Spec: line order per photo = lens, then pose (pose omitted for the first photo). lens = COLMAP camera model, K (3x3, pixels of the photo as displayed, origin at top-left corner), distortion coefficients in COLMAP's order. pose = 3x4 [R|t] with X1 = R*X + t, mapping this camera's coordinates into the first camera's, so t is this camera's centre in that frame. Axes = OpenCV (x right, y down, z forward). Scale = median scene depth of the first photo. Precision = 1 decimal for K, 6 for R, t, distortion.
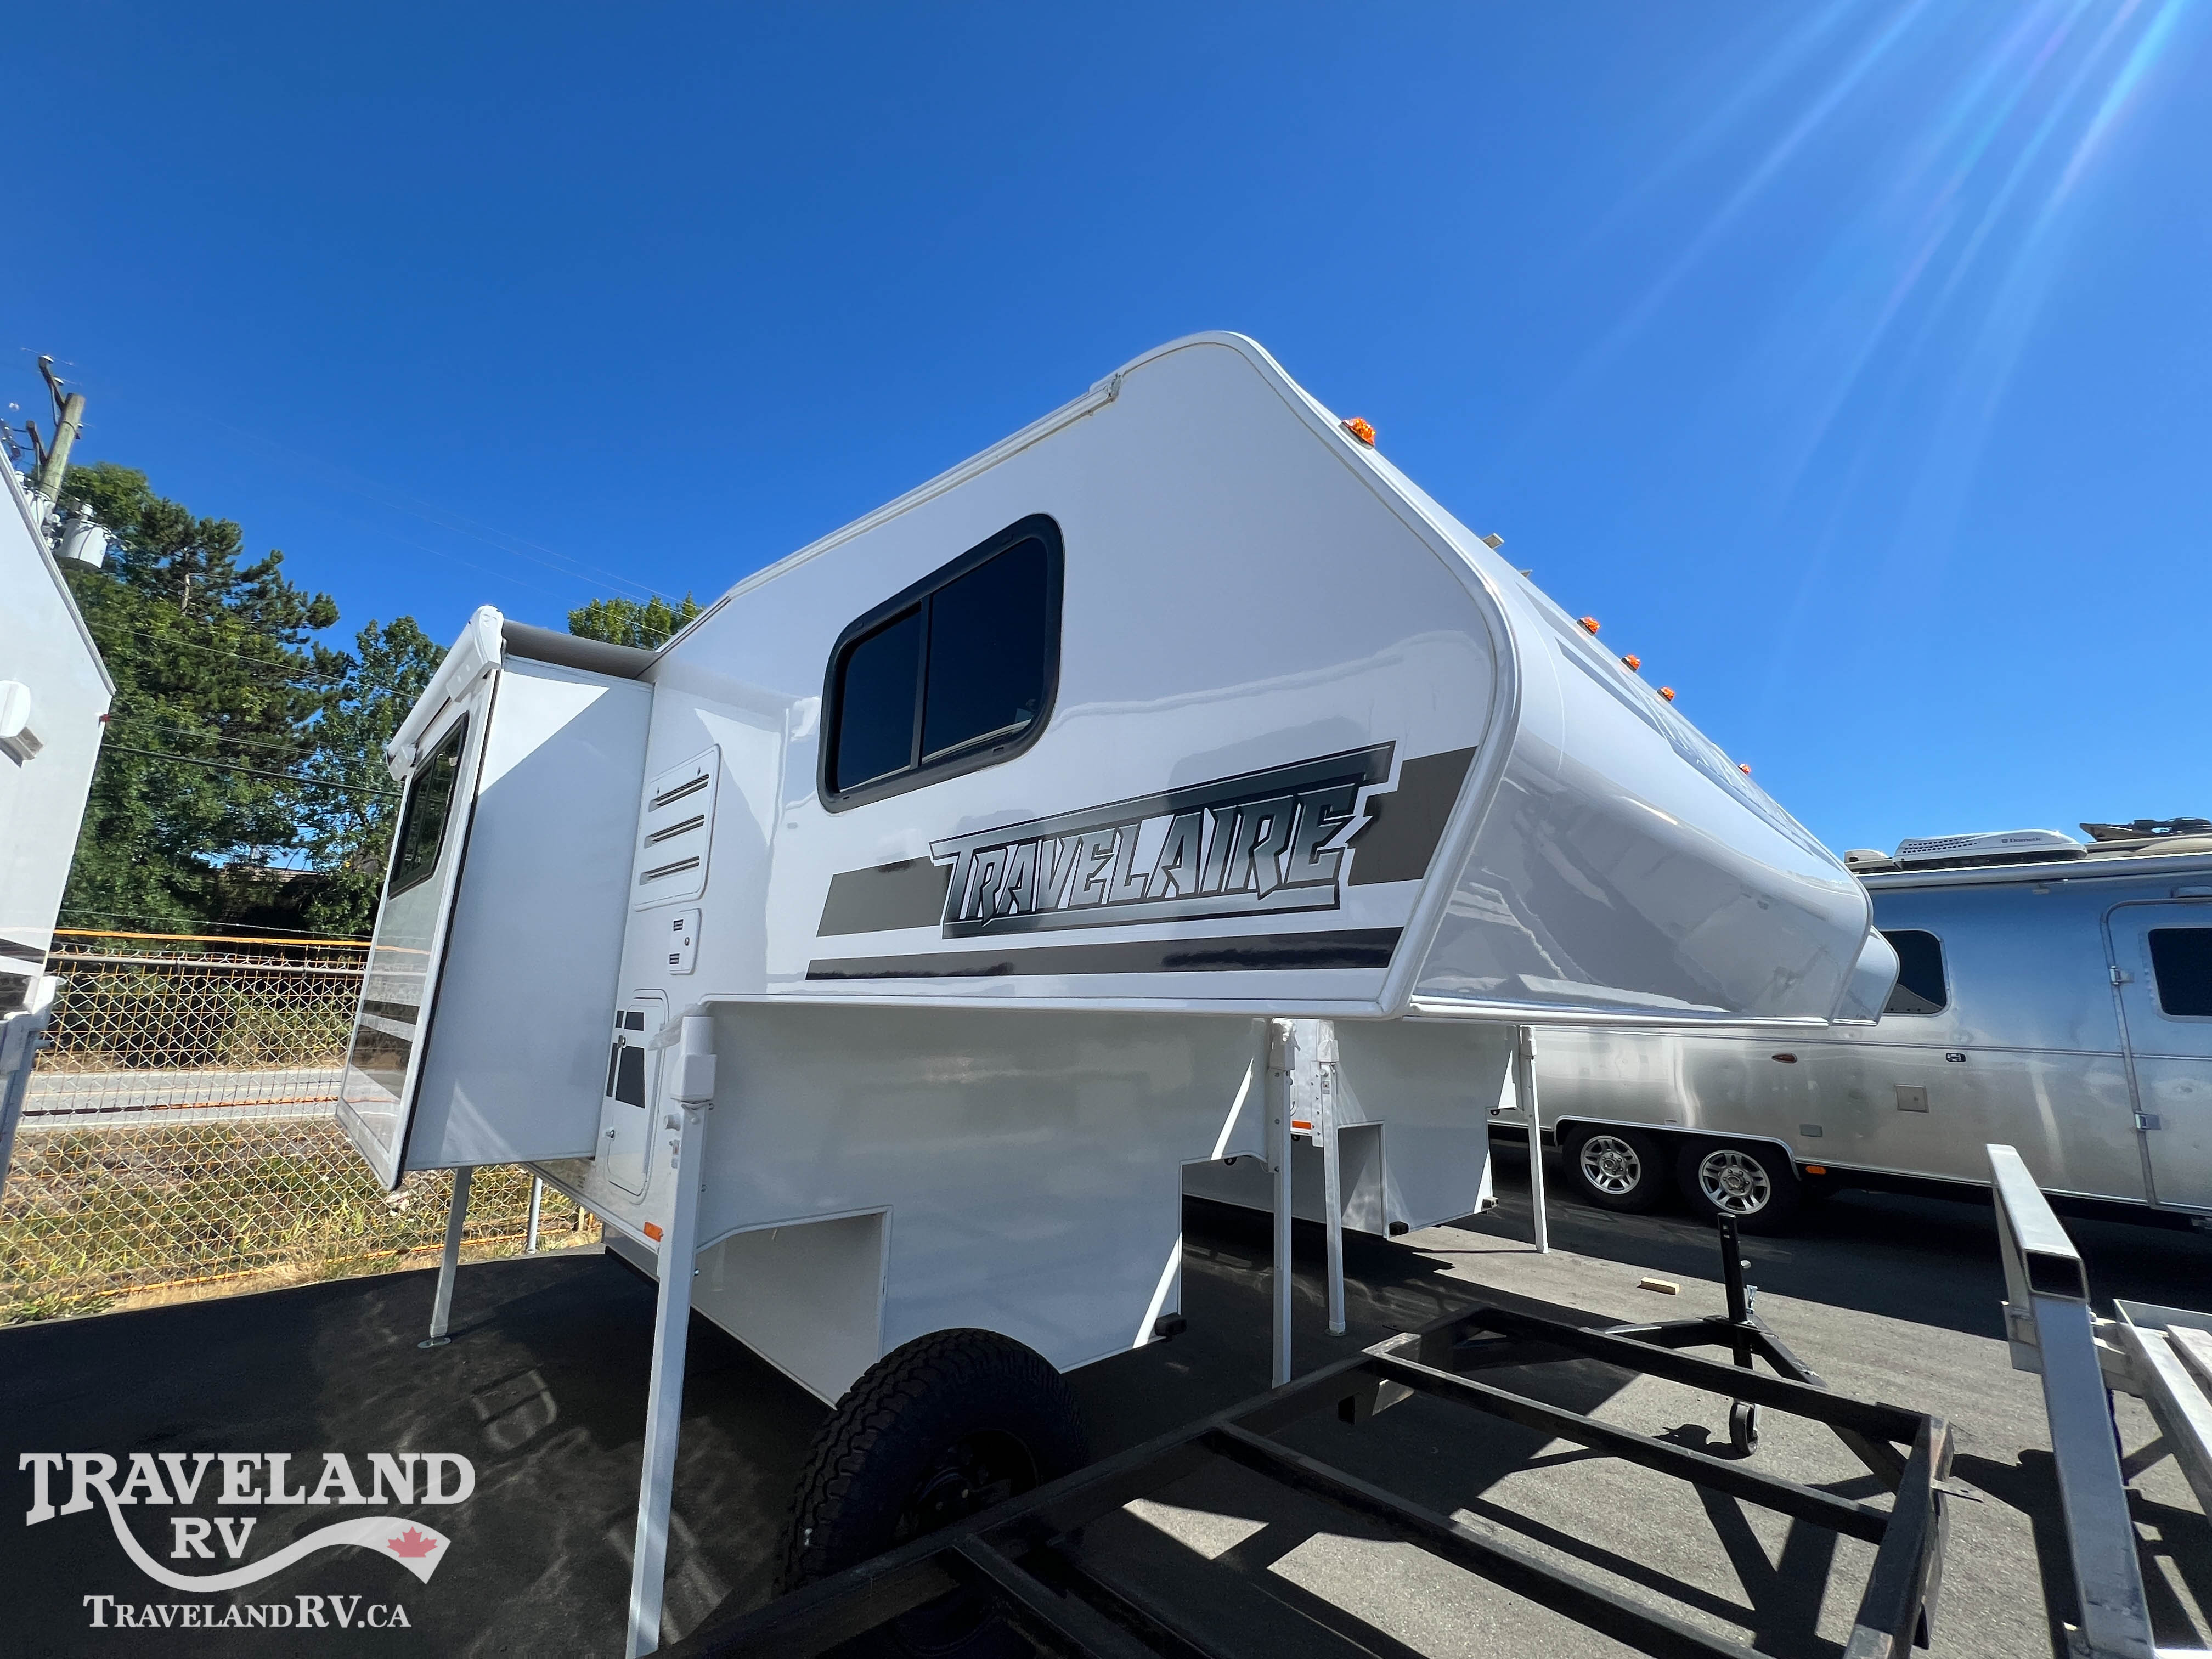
lens RADIAL K [[879.3, 0, 1111.9], [0, 879.3, 825.9], [0, 0, 1]] dist [0.000342, 0.000219]
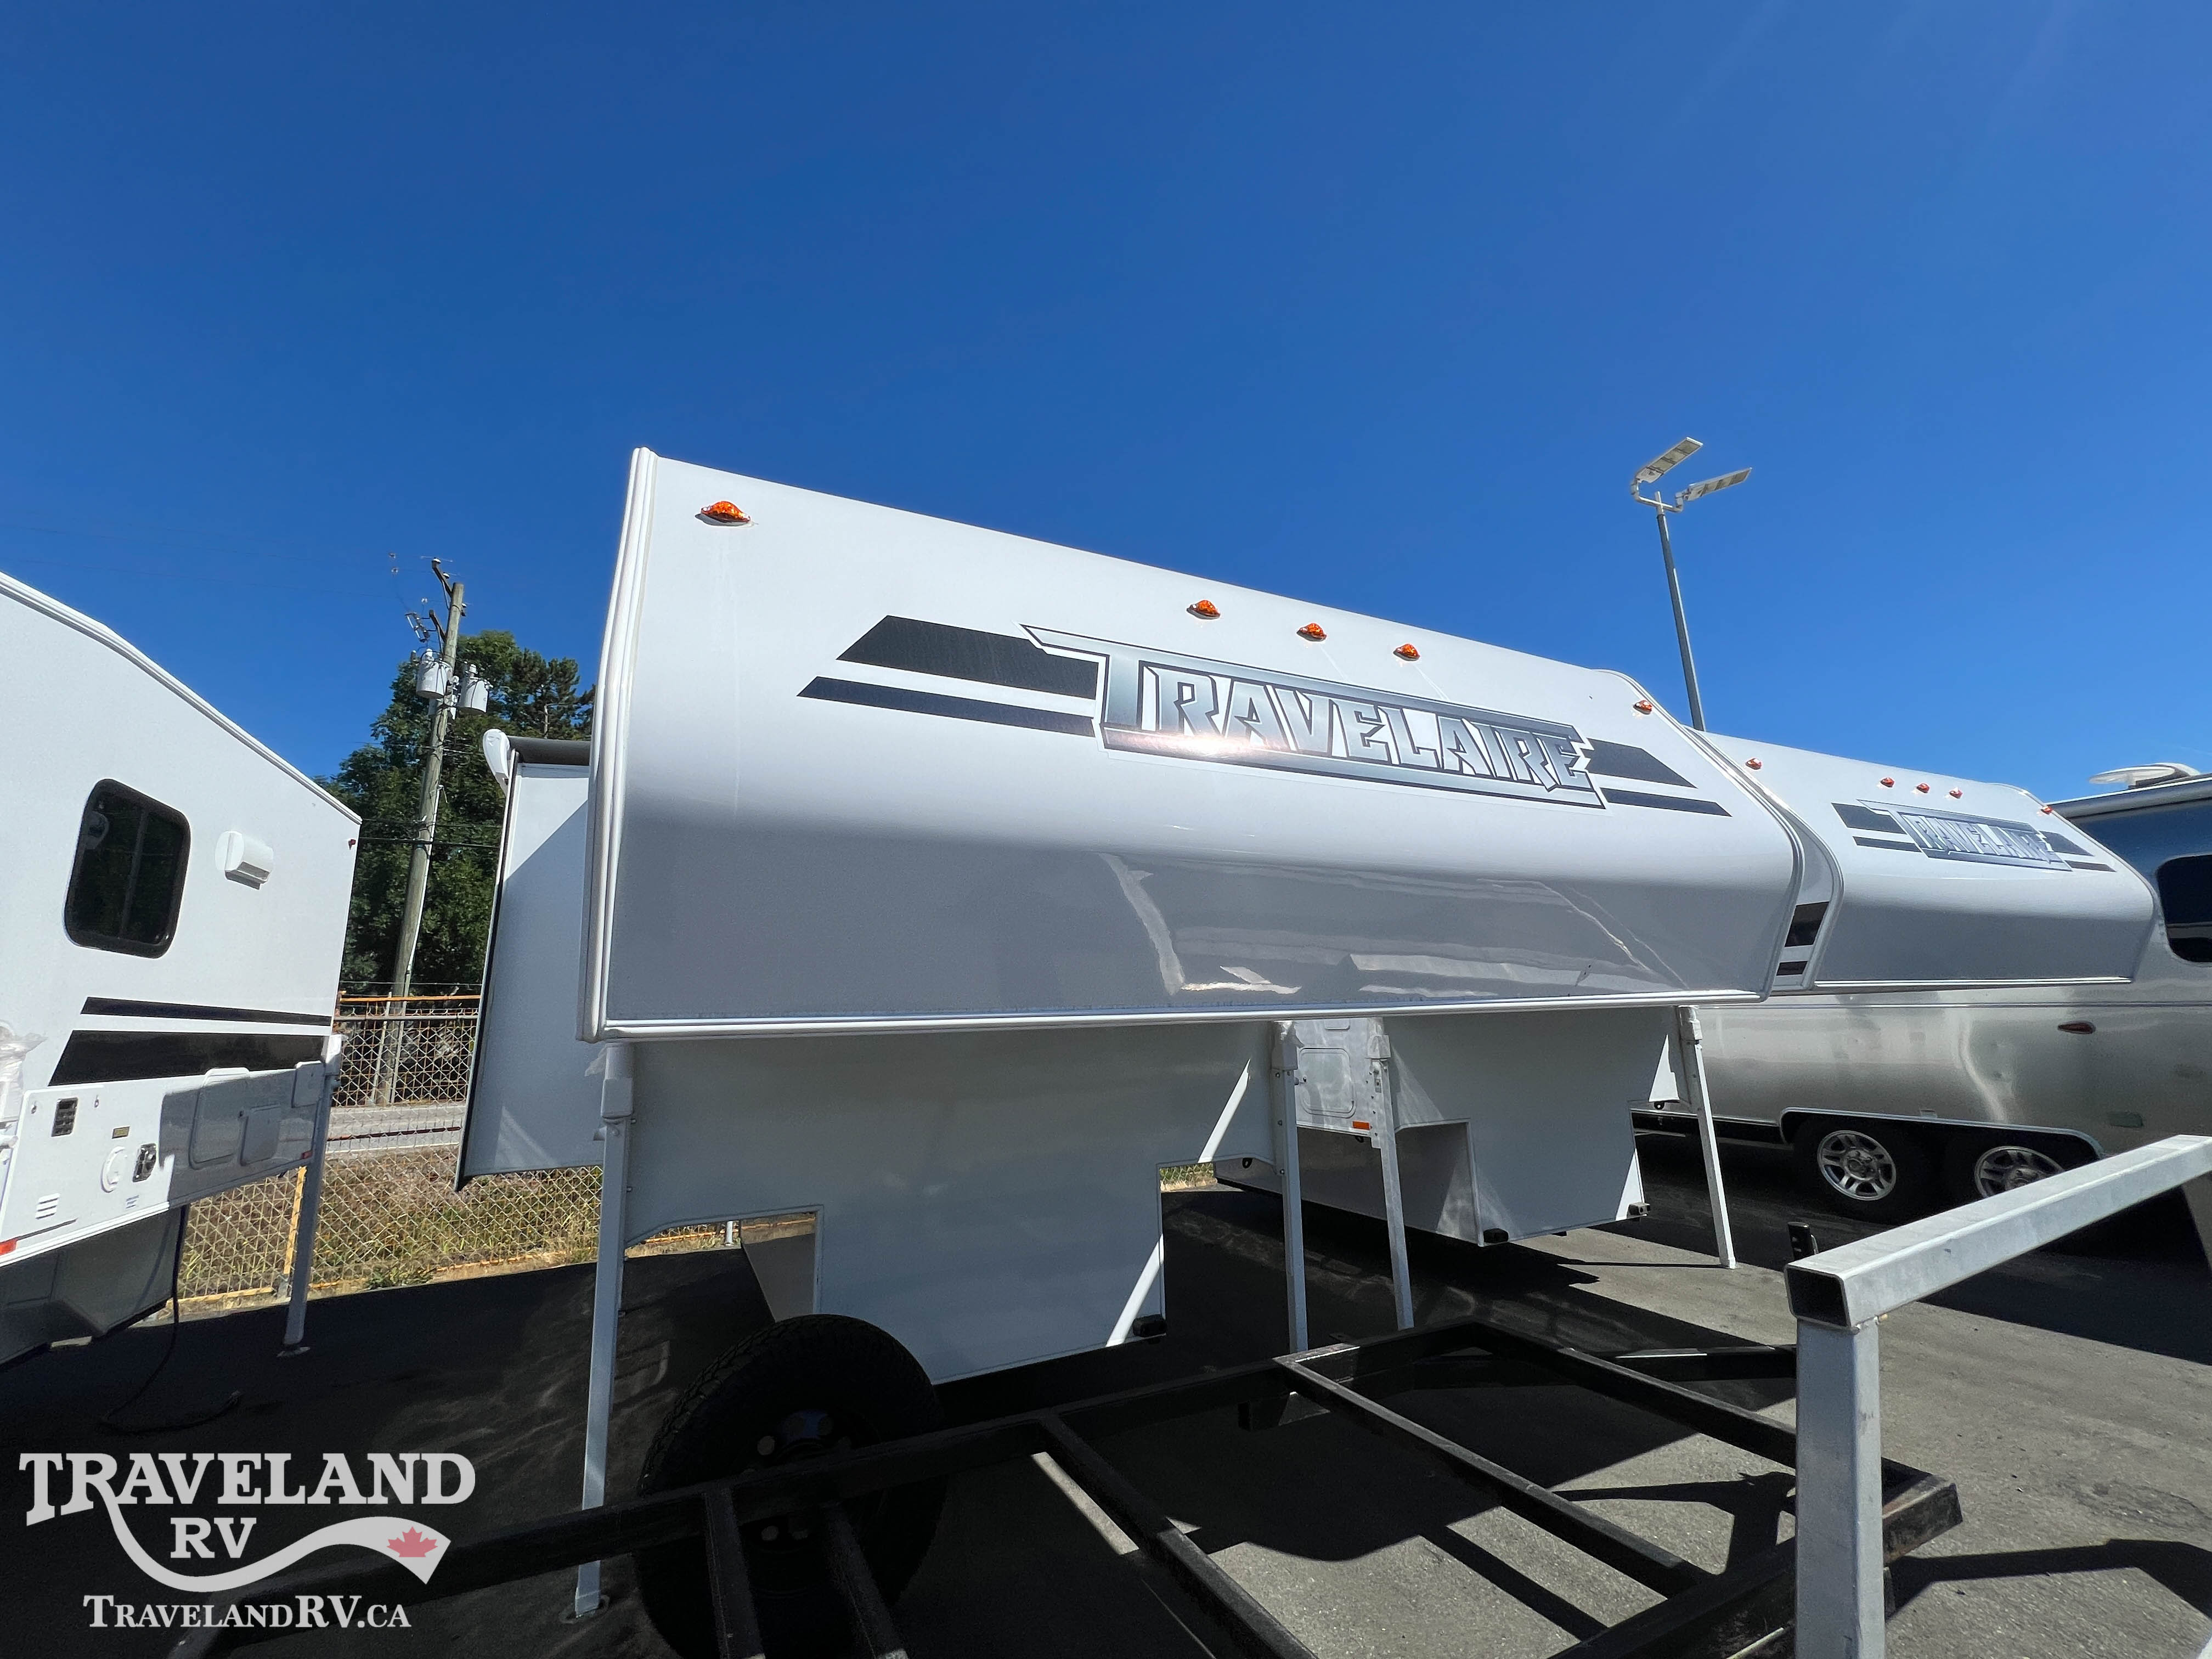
lens RADIAL K [[879.3, 0, 1111.9], [0, 879.3, 825.9], [0, 0, 1]] dist [0.000342, 0.000219]
pose [[0.955478, -0.111594, -0.273145, 0.245302], [0.110464, 0.993688, -0.019565, 0.006167], [0.273604, -0.011479, 0.961774, 0.012684]]
